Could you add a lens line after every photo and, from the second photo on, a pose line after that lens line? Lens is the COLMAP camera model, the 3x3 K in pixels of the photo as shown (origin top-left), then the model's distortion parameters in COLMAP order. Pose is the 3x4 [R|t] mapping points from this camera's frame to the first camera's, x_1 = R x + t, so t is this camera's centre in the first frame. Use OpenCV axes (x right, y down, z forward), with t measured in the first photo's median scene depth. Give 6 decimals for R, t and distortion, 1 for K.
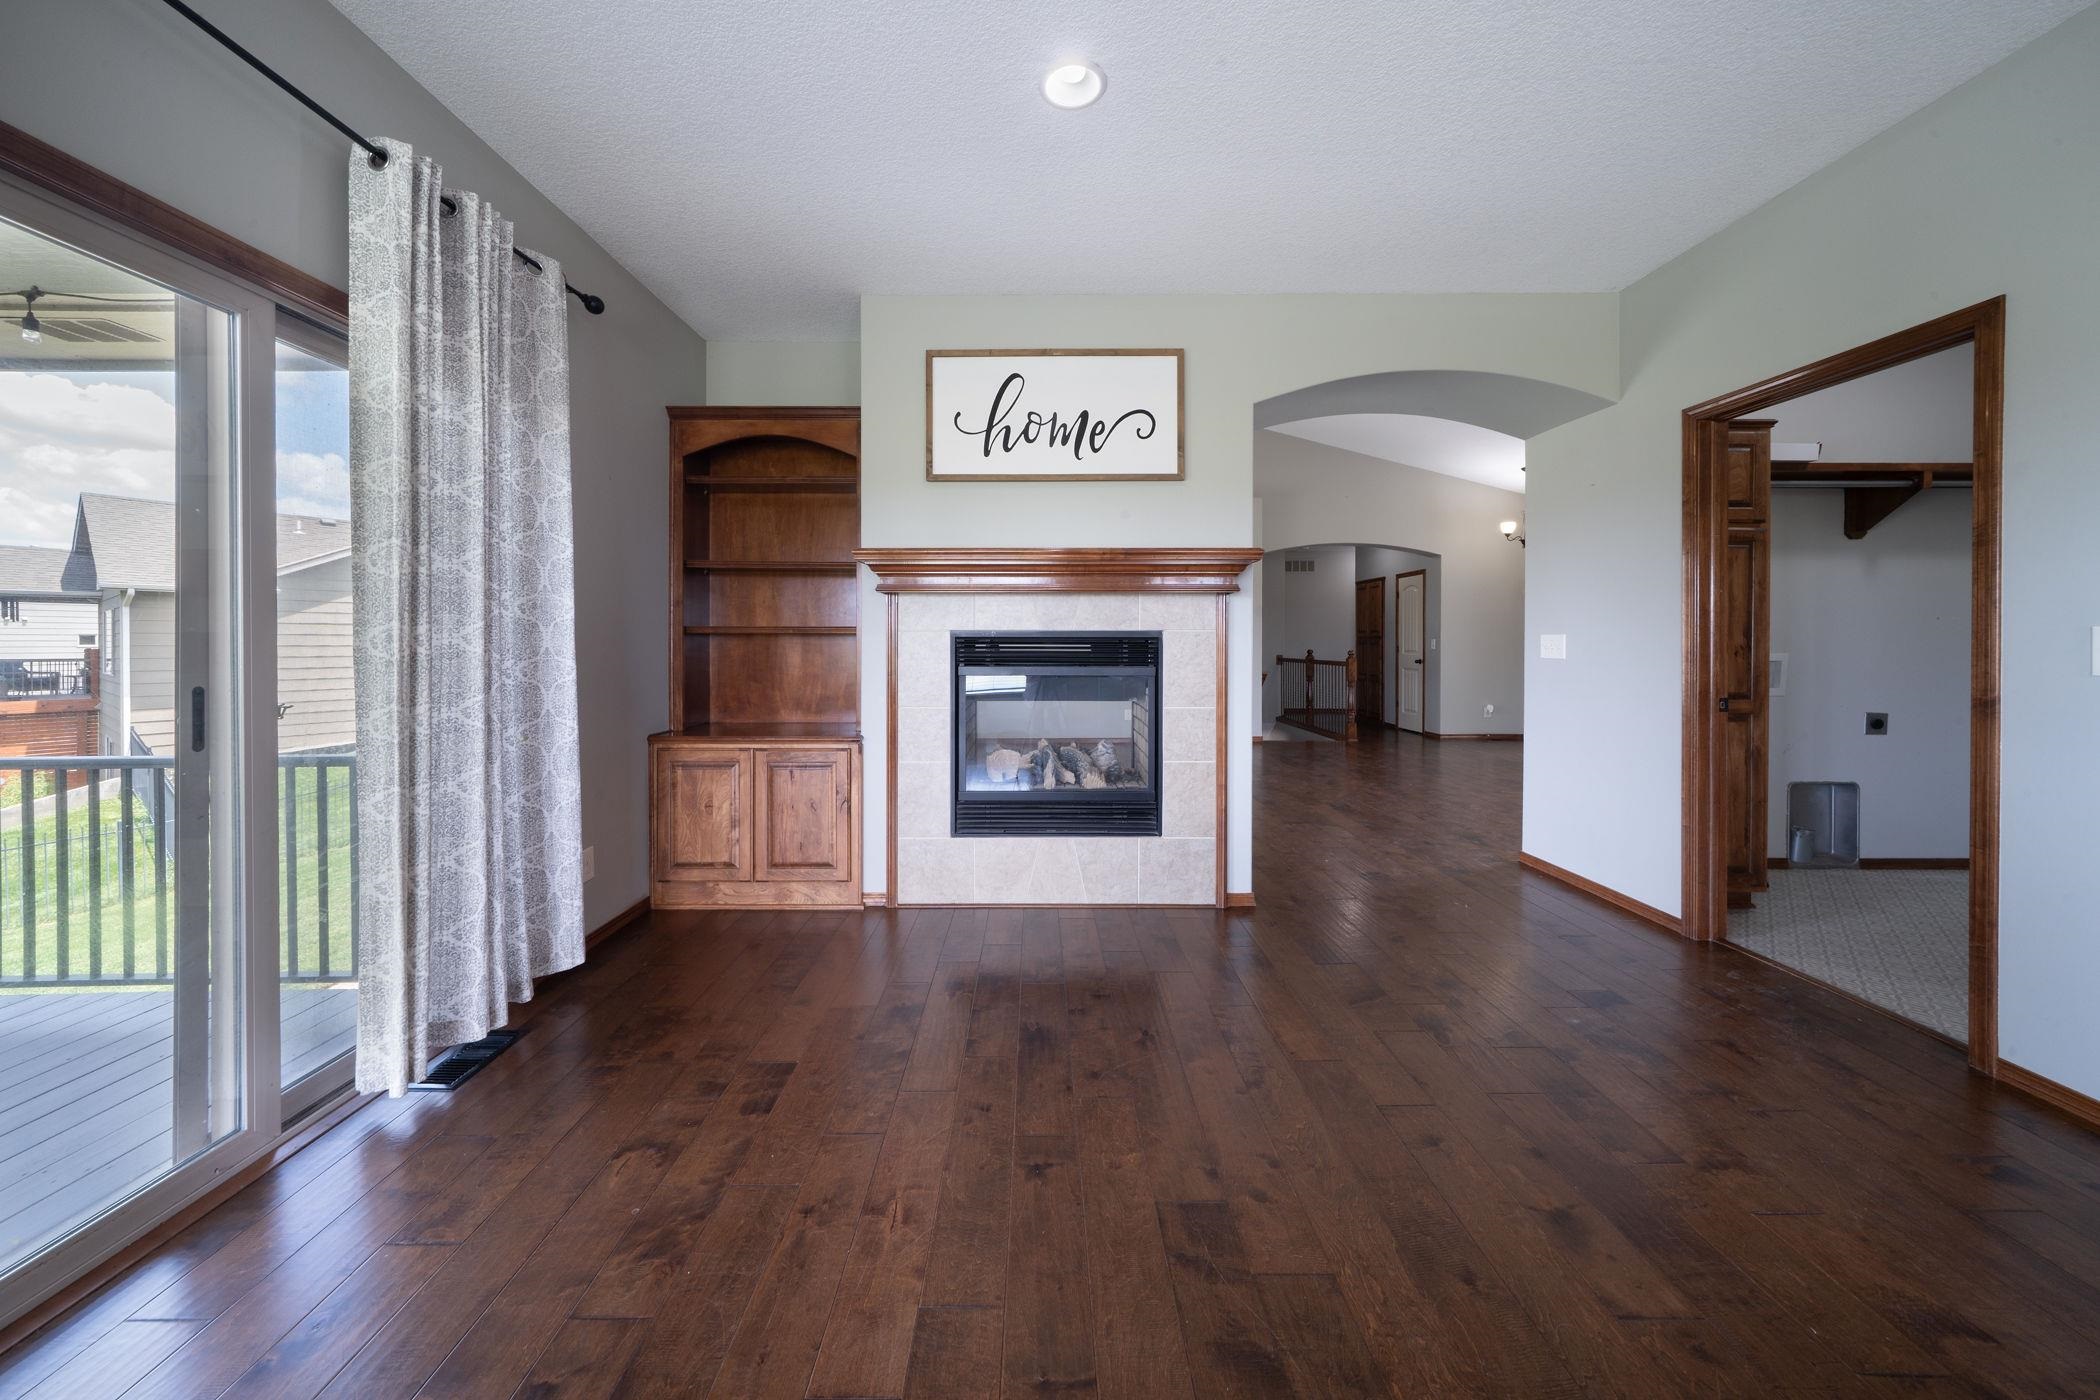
lens RADIAL K [[709.5, 0, 1042.4], [0, 709.5, 645.1], [0, 0, 1]] dist [0.002340, 0.000441]
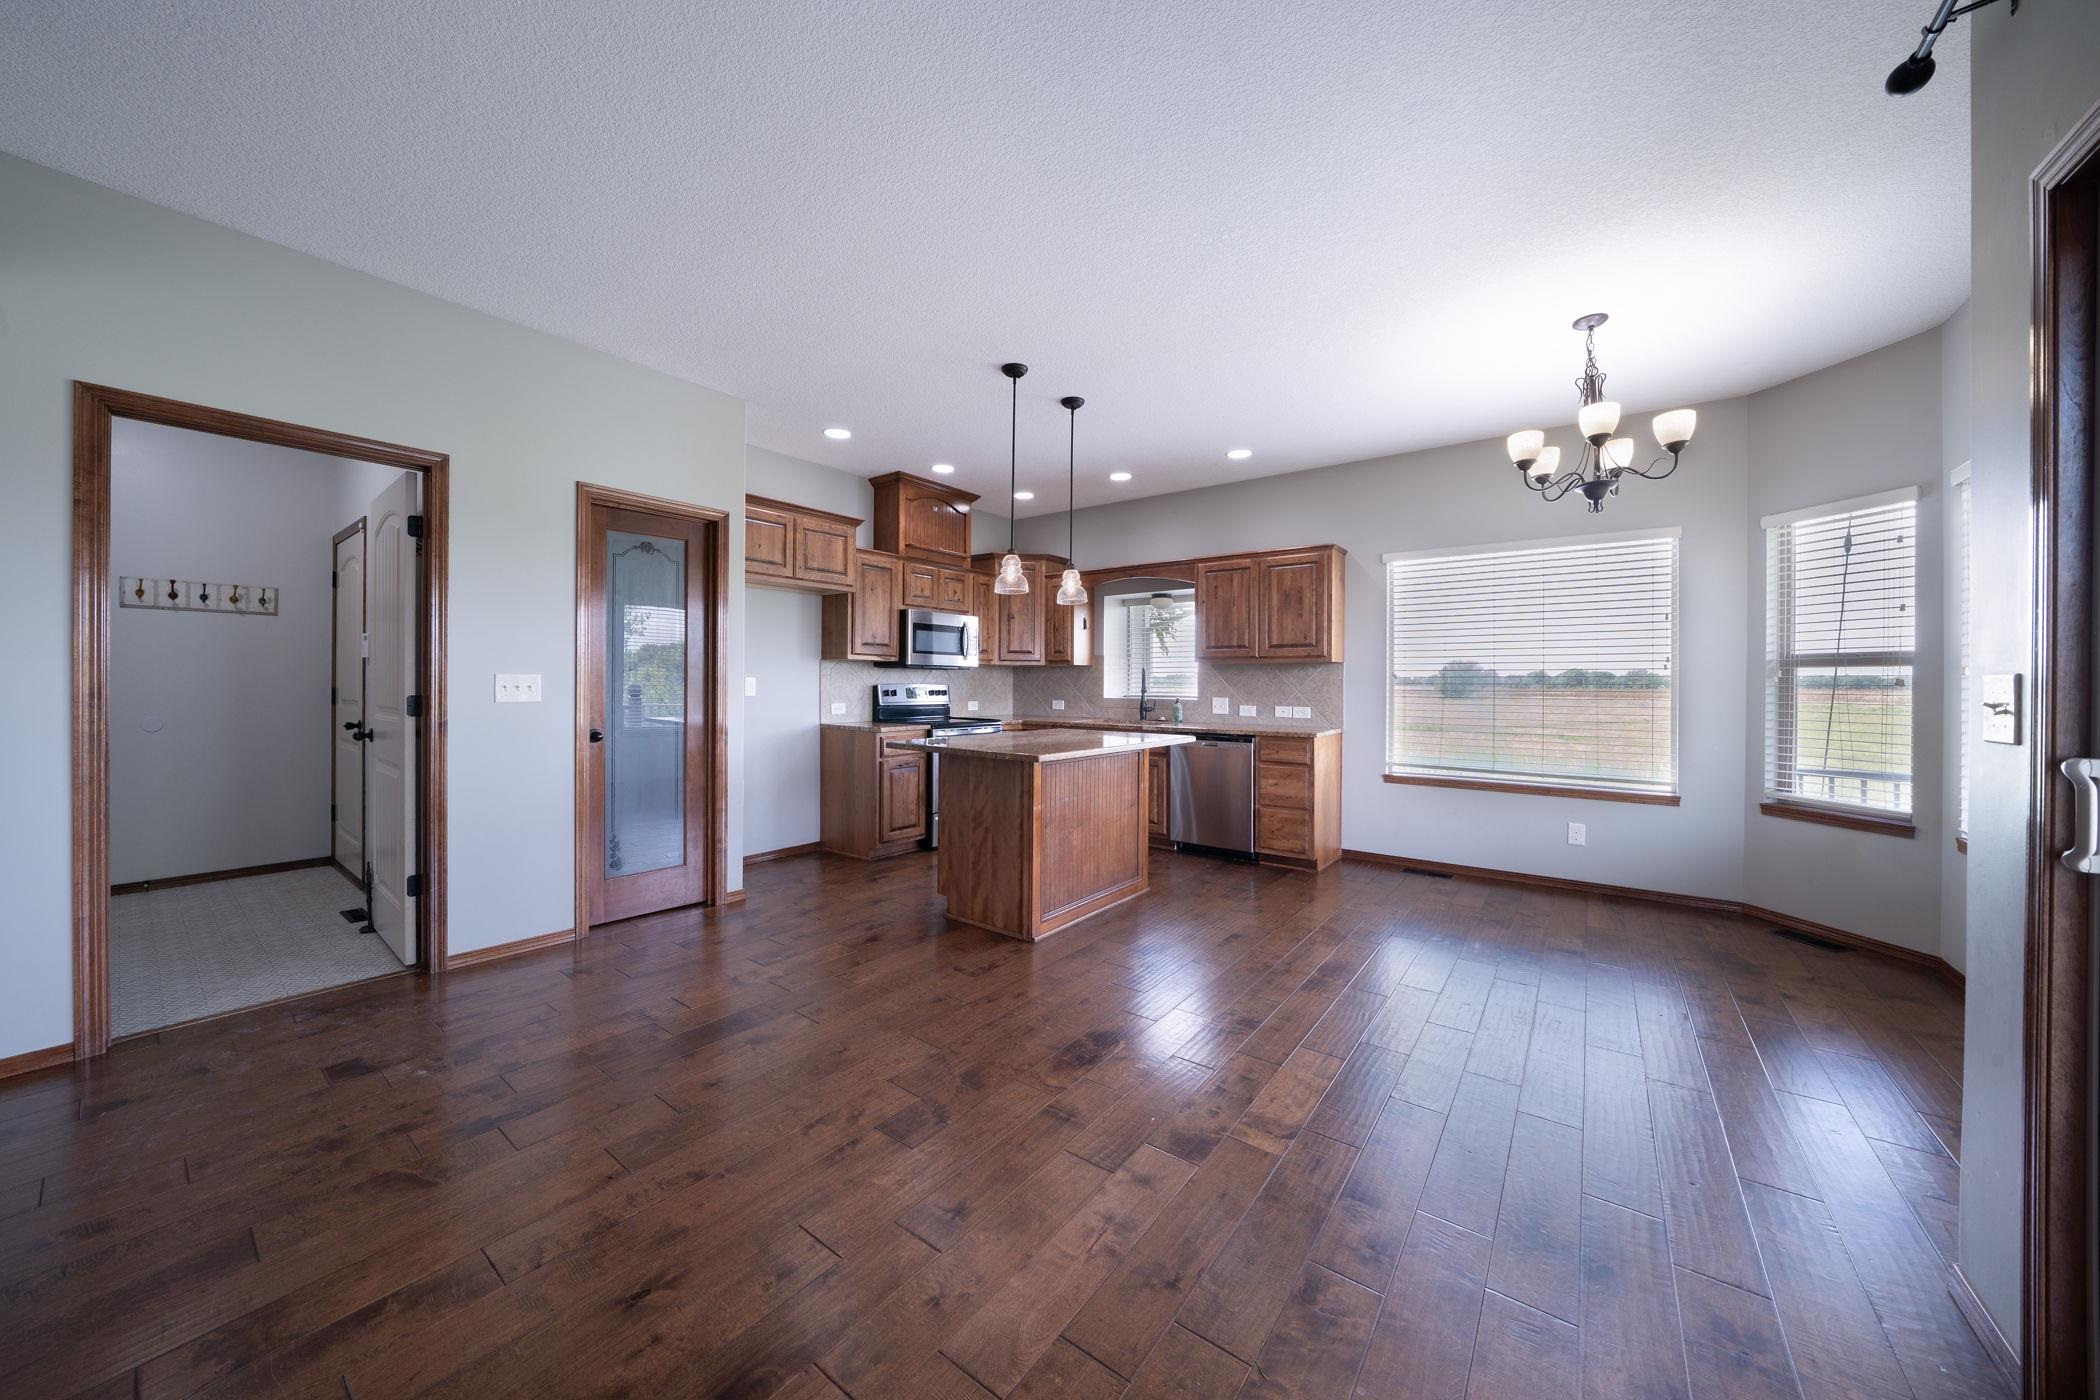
lens RADIAL K [[726.7, 0, 1063.8], [0, 726.7, 687.0], [0, 0, 1]] dist [-0.015063, 0.002235]
pose [[-0.806132, -0.007011, 0.591695, -0.360384], [-0.003025, 0.999966, 0.007727, -0.005821], [-0.591728, 0.004439, -0.806125, 0.859173]]
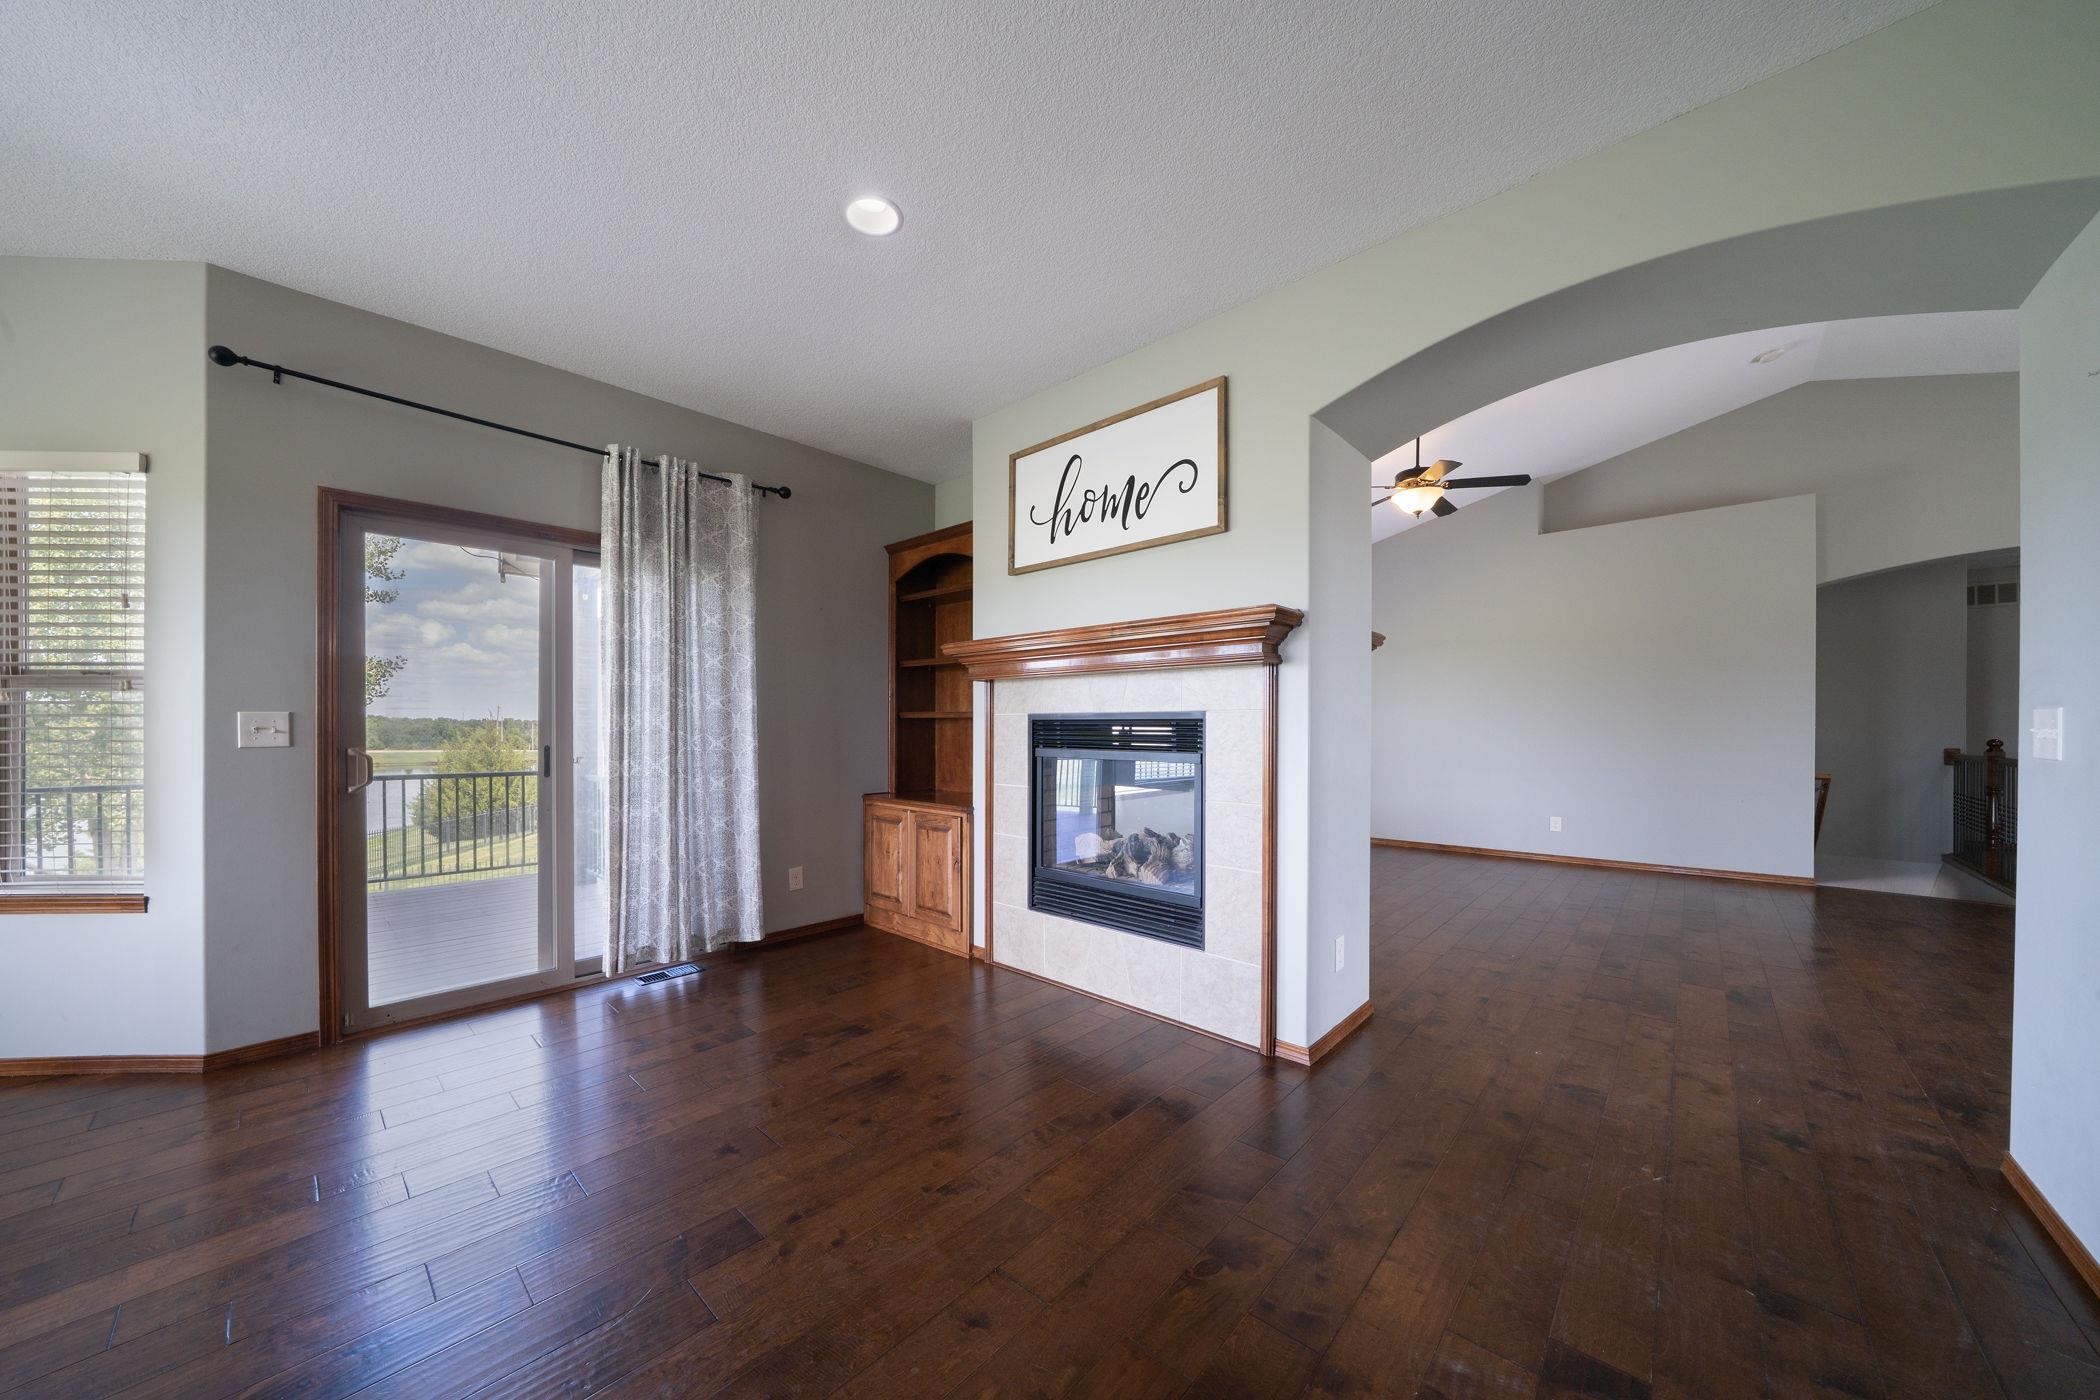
lens RADIAL K [[726.7, 0, 1034.3], [0, 726.7, 724.3], [0, 0, 1]] dist [-0.015063, 0.002235]
pose [[0.733086, -0.001144, -0.680135, 0.614252], [-0.004393, 0.999970, -0.006418, 0.002531], [0.680122, 0.007693, 0.733059, 0.216942]]
